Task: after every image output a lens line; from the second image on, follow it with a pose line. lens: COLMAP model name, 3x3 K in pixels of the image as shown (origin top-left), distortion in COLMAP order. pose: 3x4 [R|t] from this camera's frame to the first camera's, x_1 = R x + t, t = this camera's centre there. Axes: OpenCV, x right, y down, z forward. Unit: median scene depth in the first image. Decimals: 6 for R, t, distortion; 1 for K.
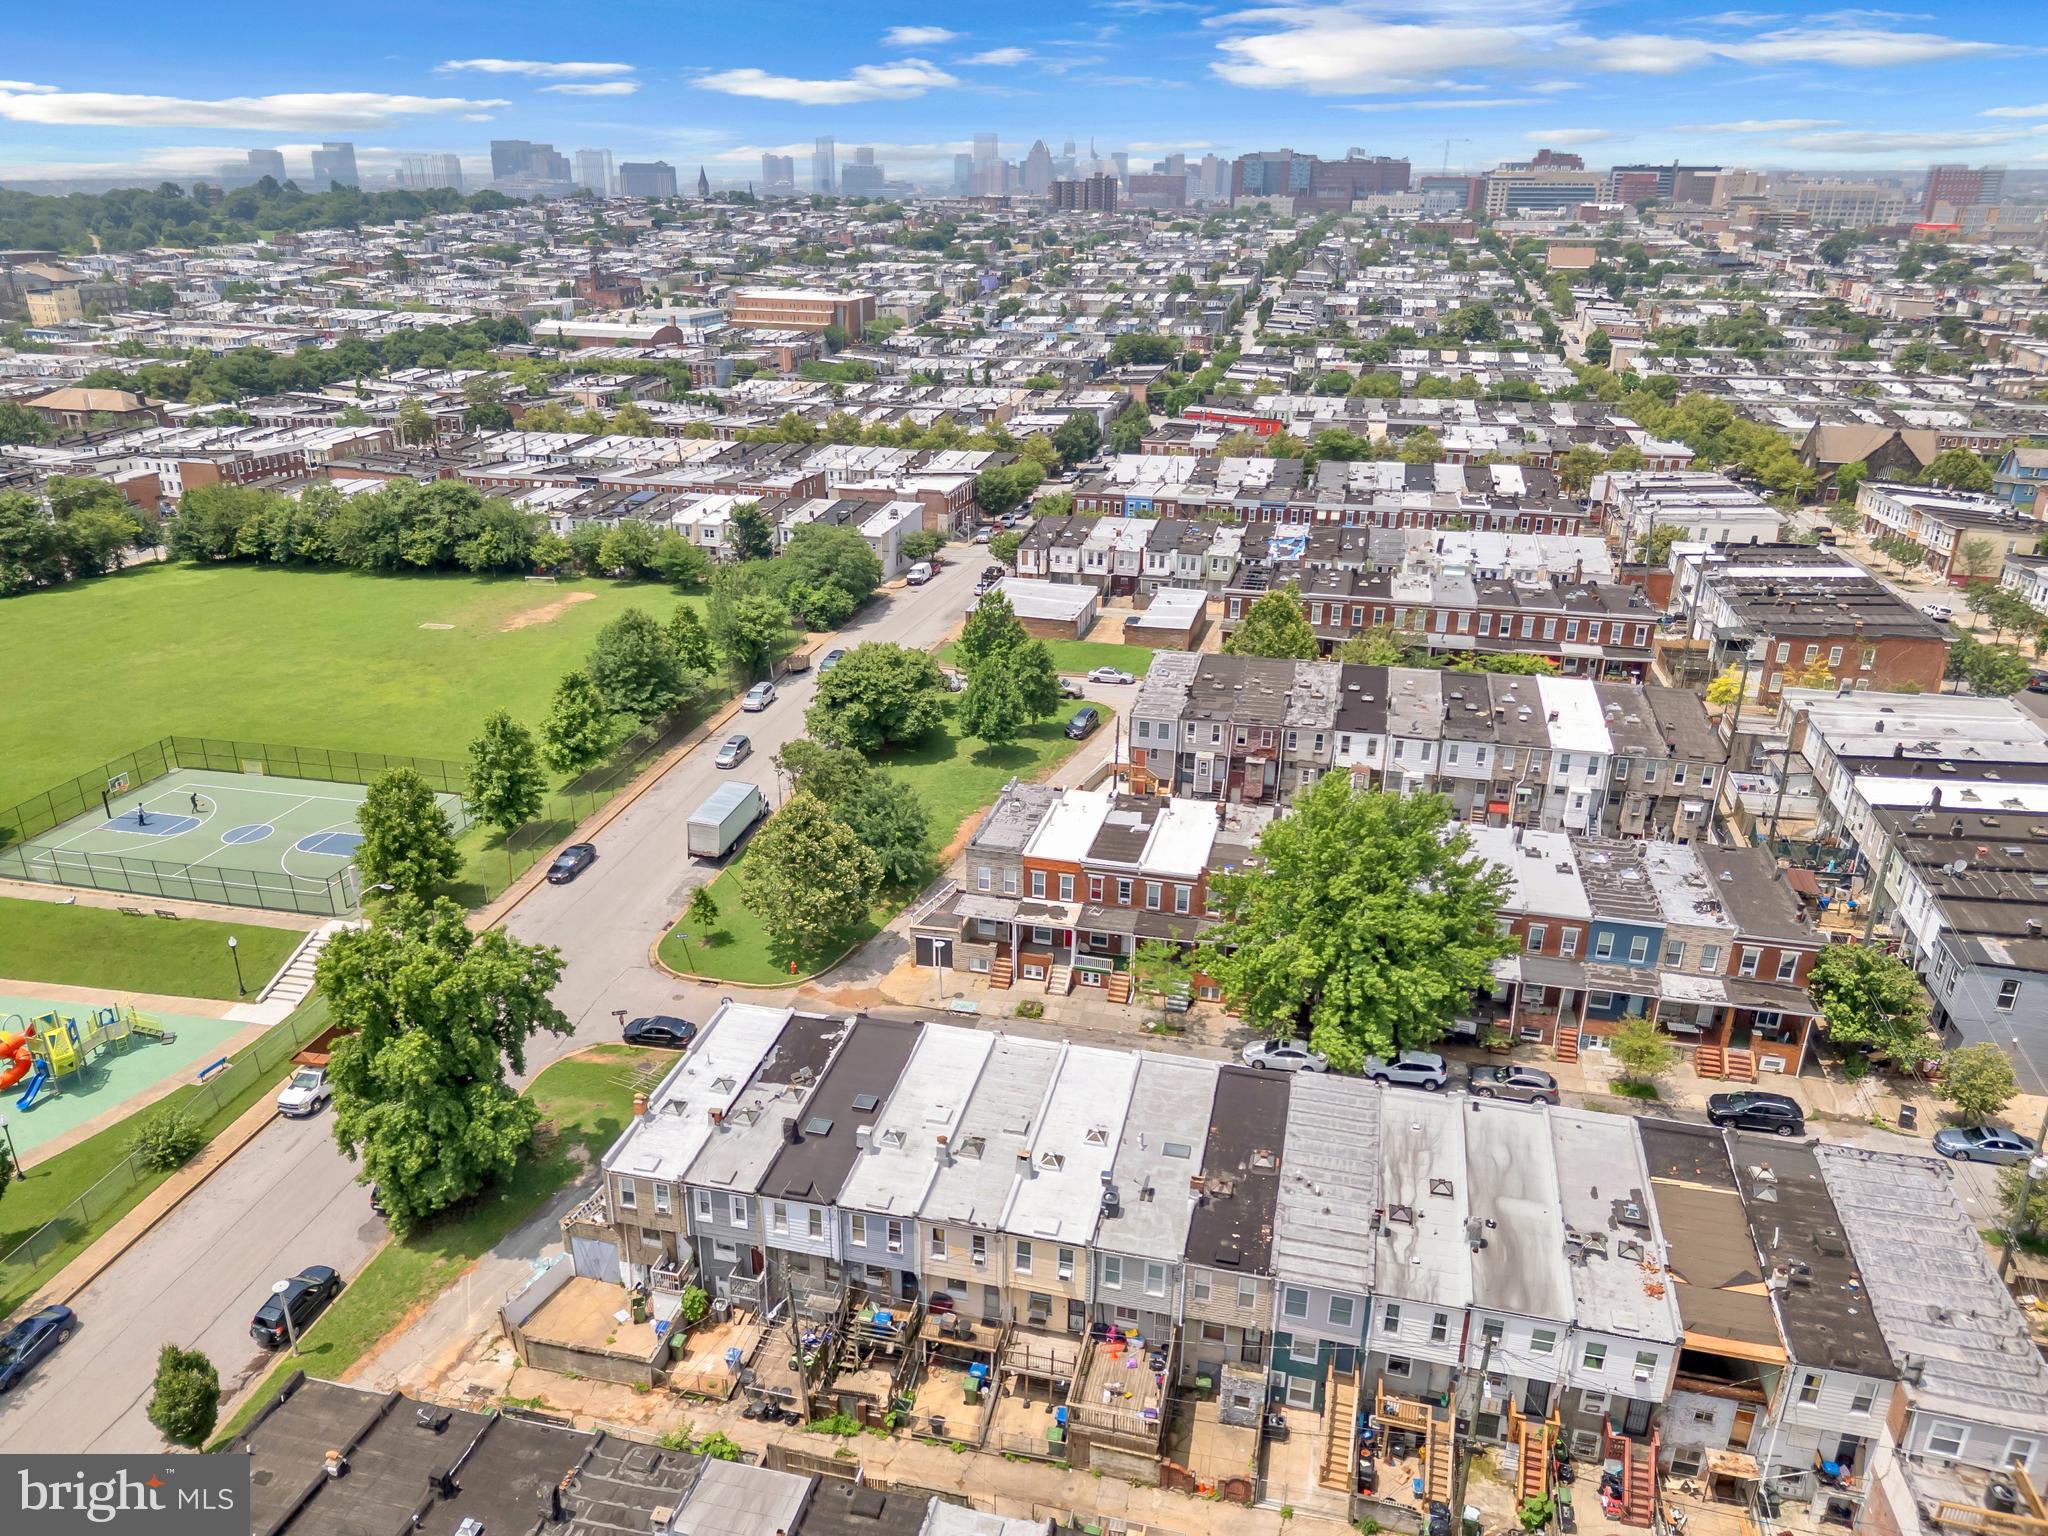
lens RADIAL K [[1439.8, 0, 1024.0], [0, 1439.8, 768.0], [0, 0, 1]] dist [0.073882, -0.077891]
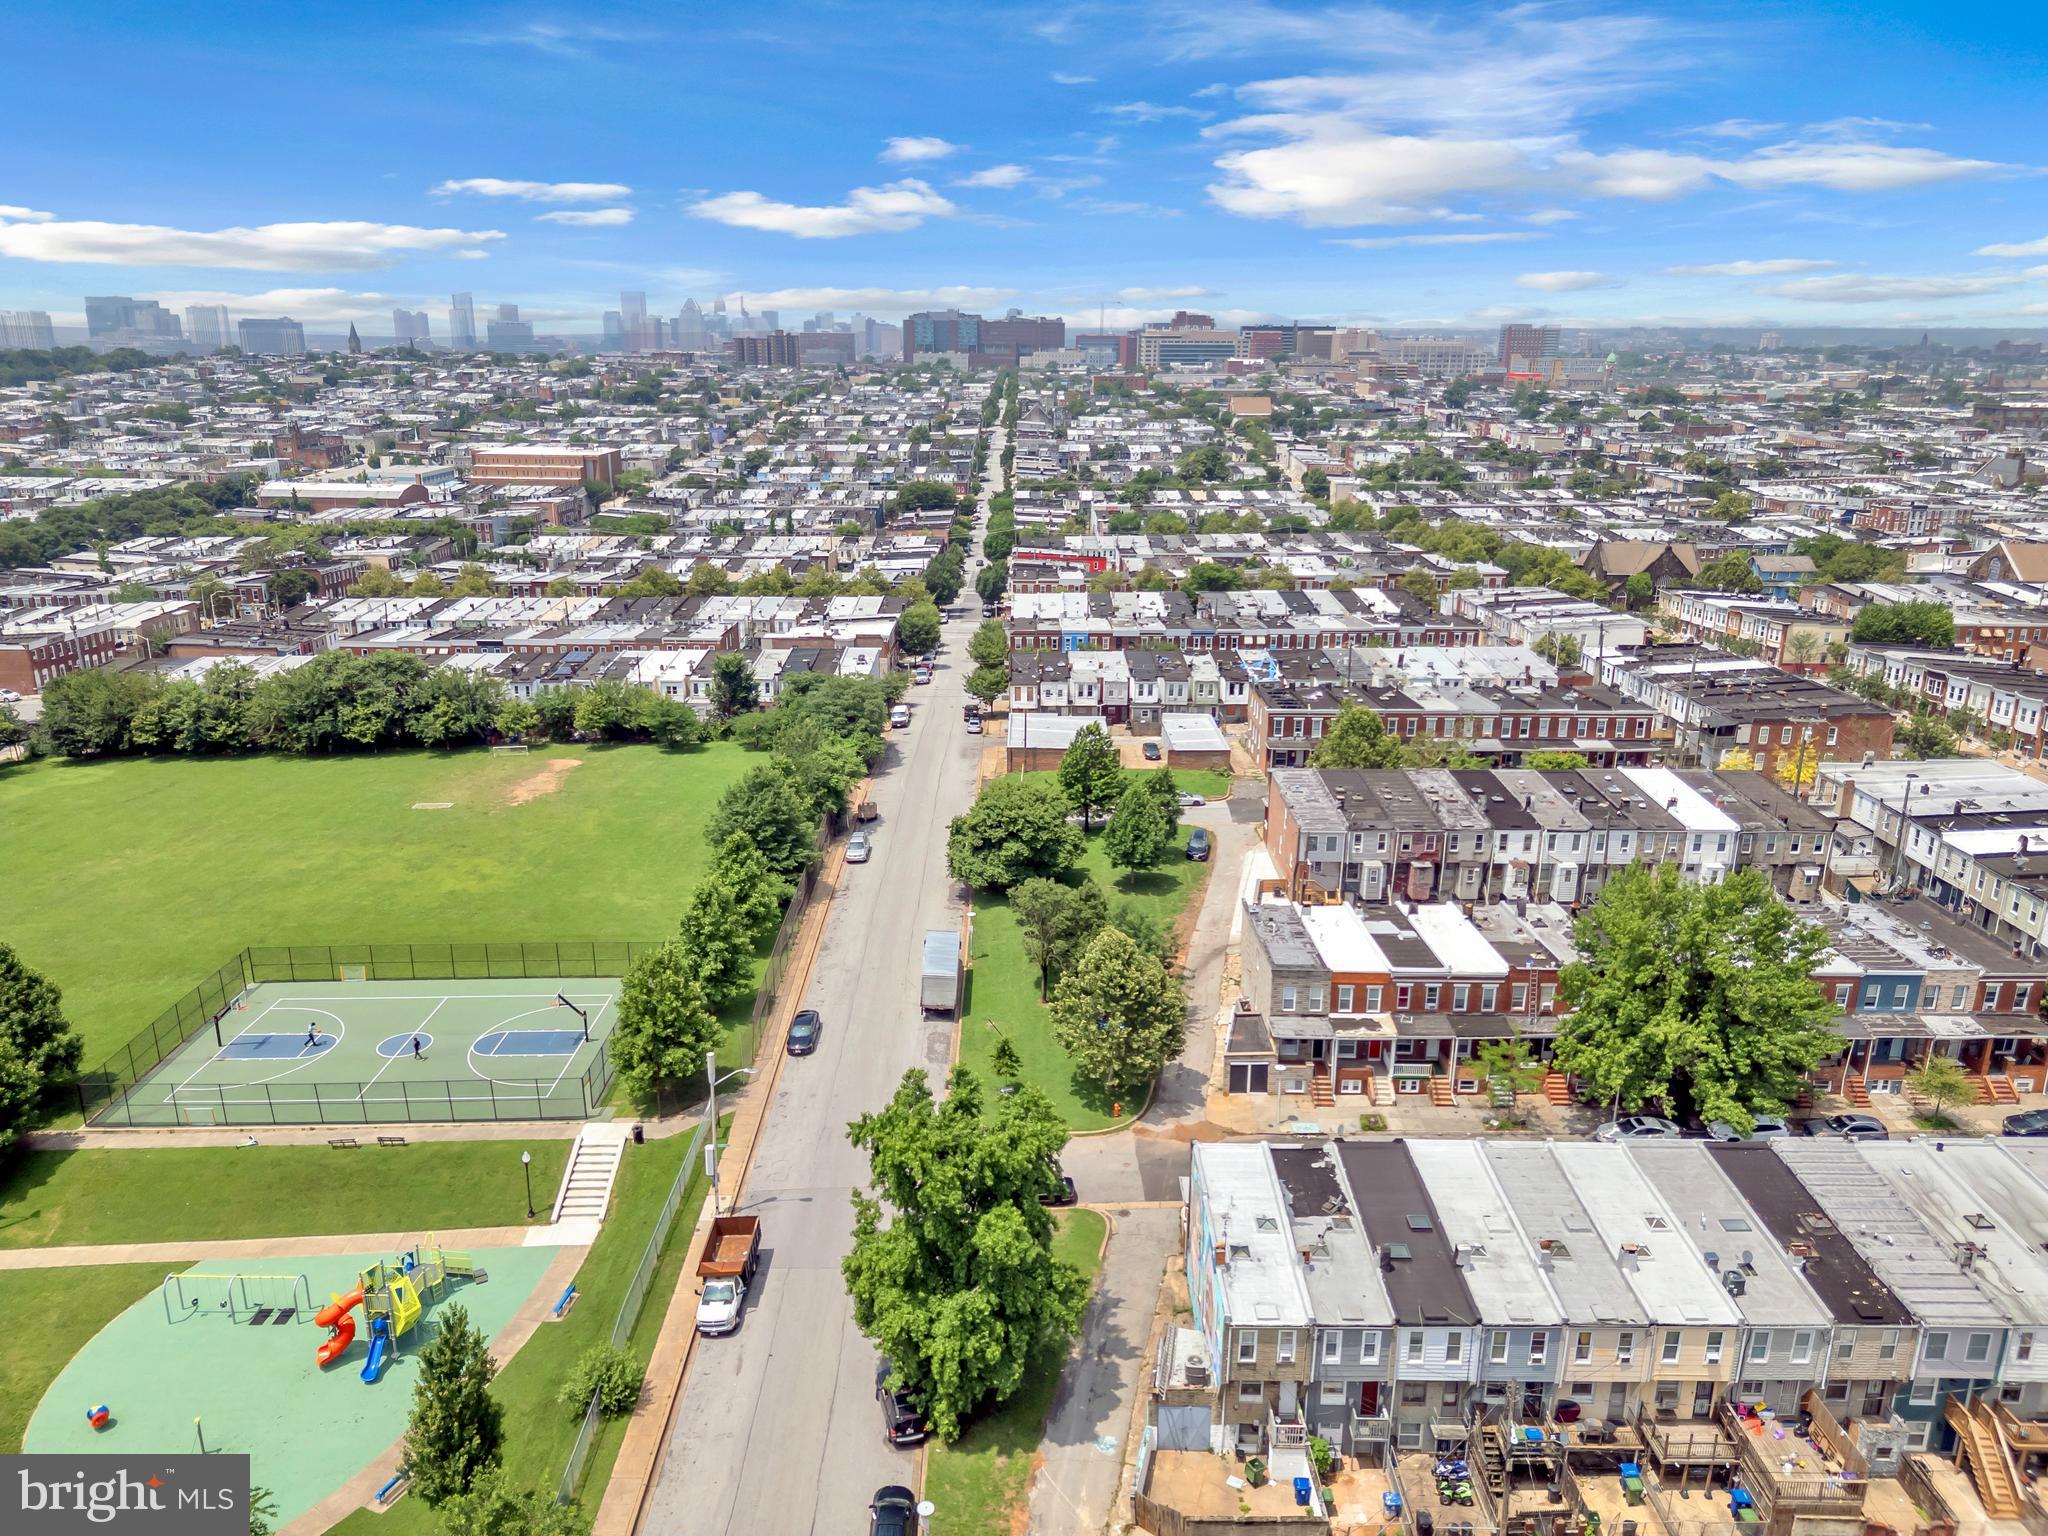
lens RADIAL K [[1439.8, 0, 1024.0], [0, 1439.8, 768.0], [0, 0, 1]] dist [0.073882, -0.077891]
pose [[0.971161, -0.070806, 0.227666, -0.229572], [0.092147, 0.992153, -0.084507, -0.008081], [-0.219896, 0.103049, 0.970065, 0.020279]]
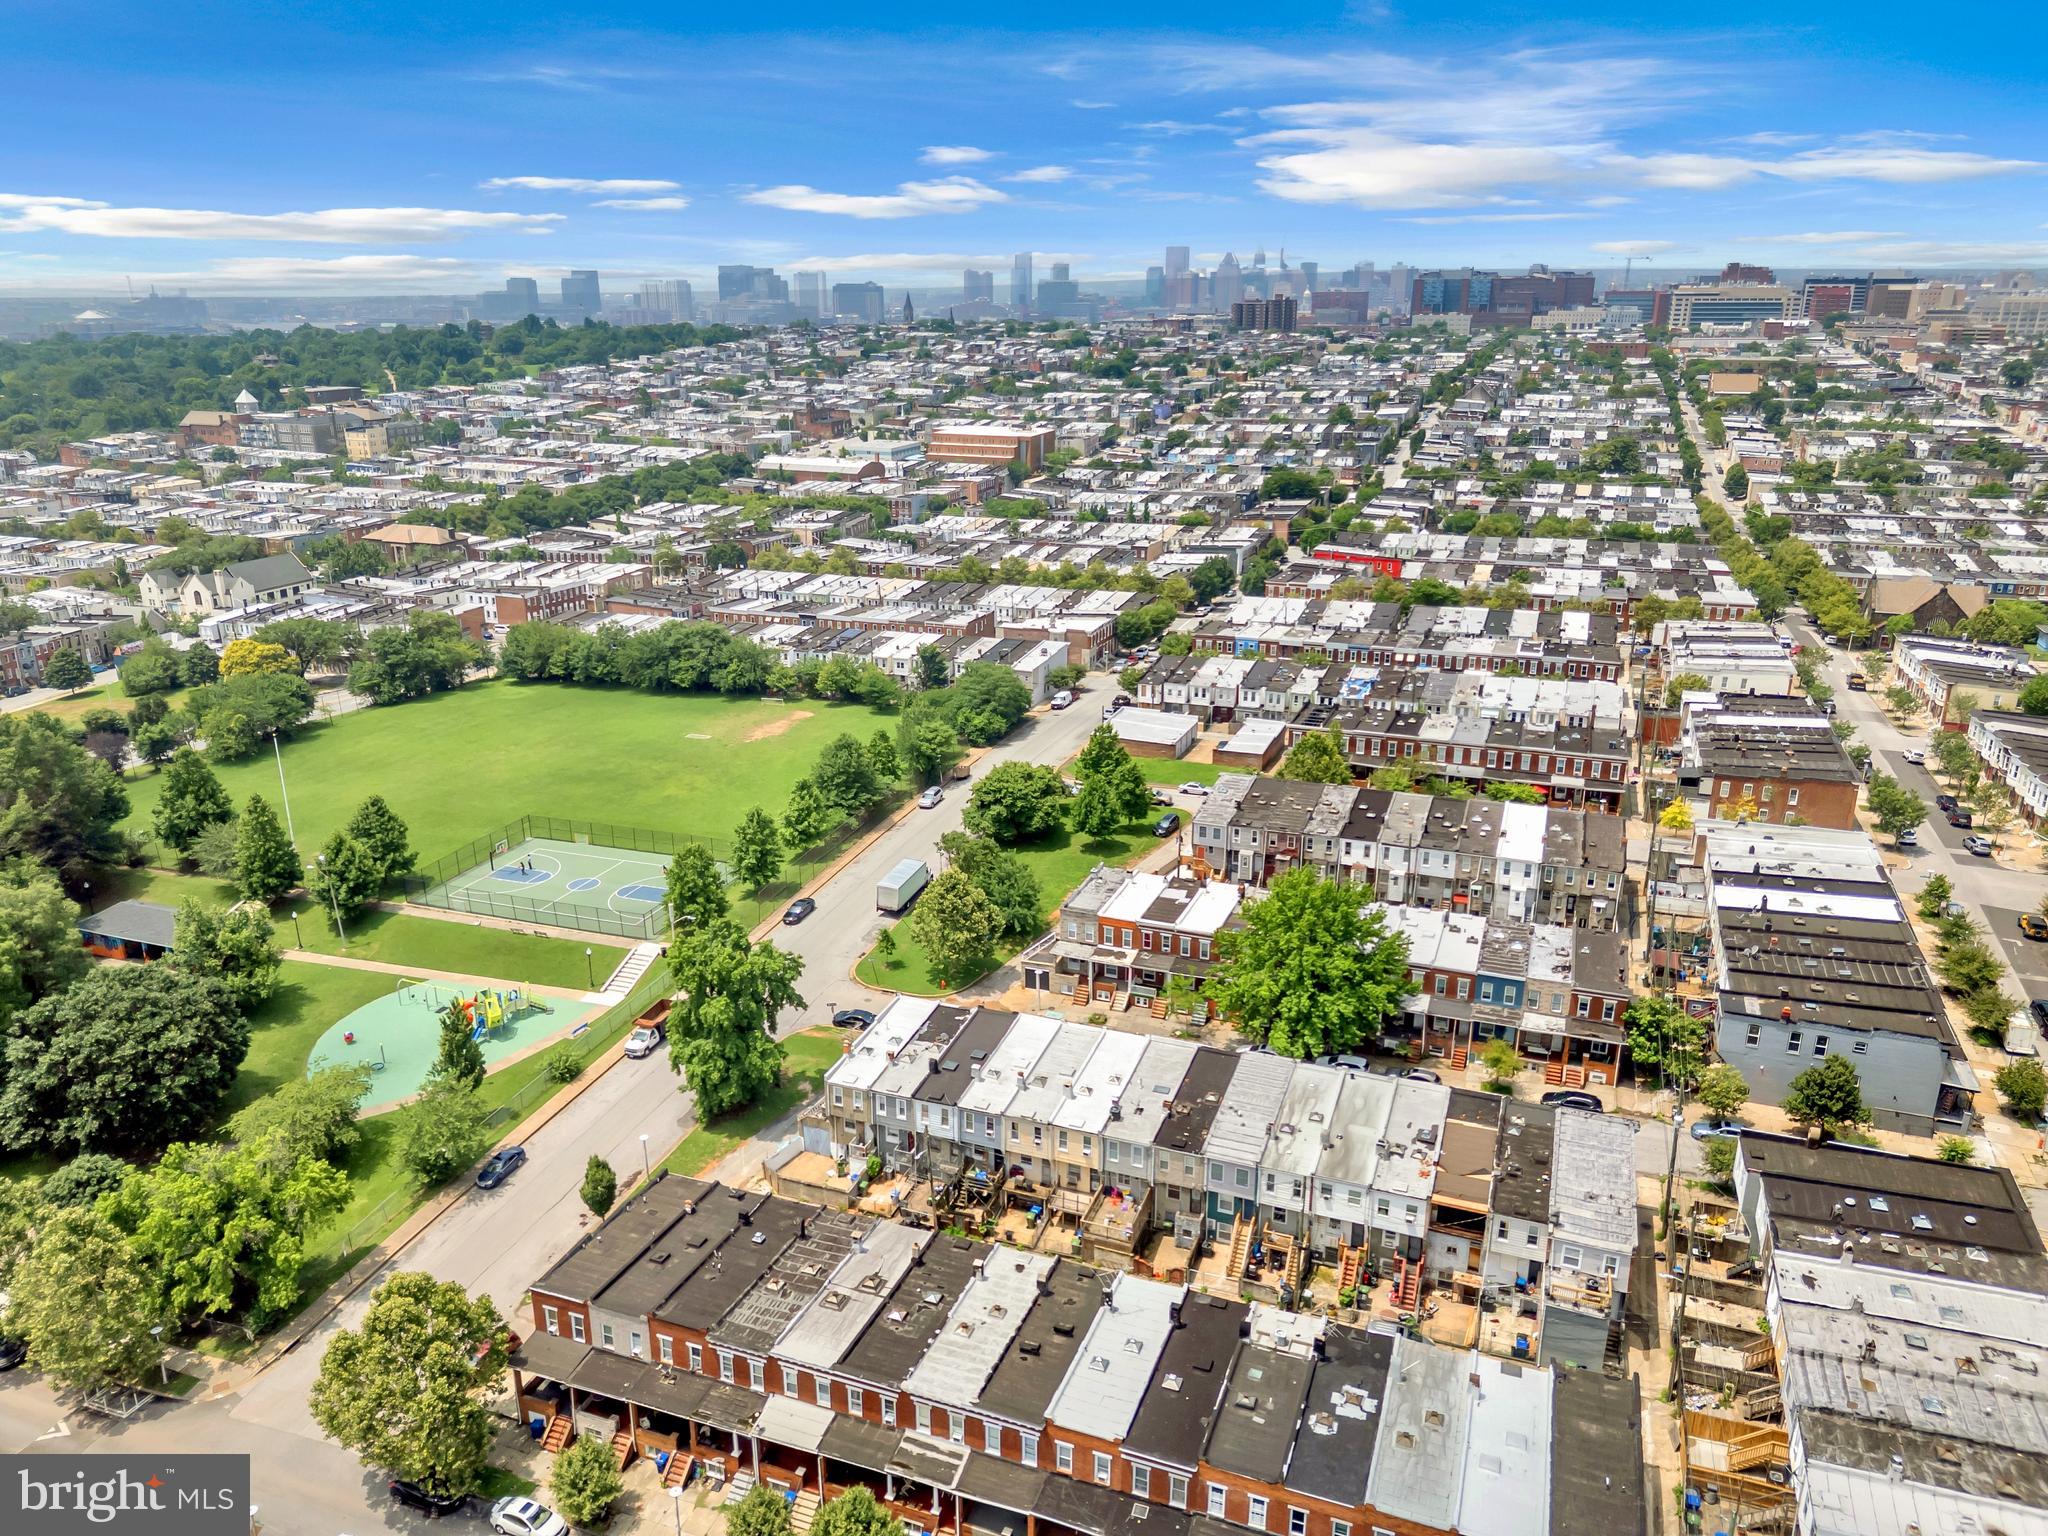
lens RADIAL K [[1442.8, 0, 1024.0], [0, 1442.8, 768.0], [0, 0, 1]] dist [0.097660, -0.123150]
pose [[0.991944, 0.027728, -0.123604, 0.054201], [-0.035353, 0.997576, -0.059931, 0.000582], [0.121642, 0.063818, 0.990520, -0.258772]]
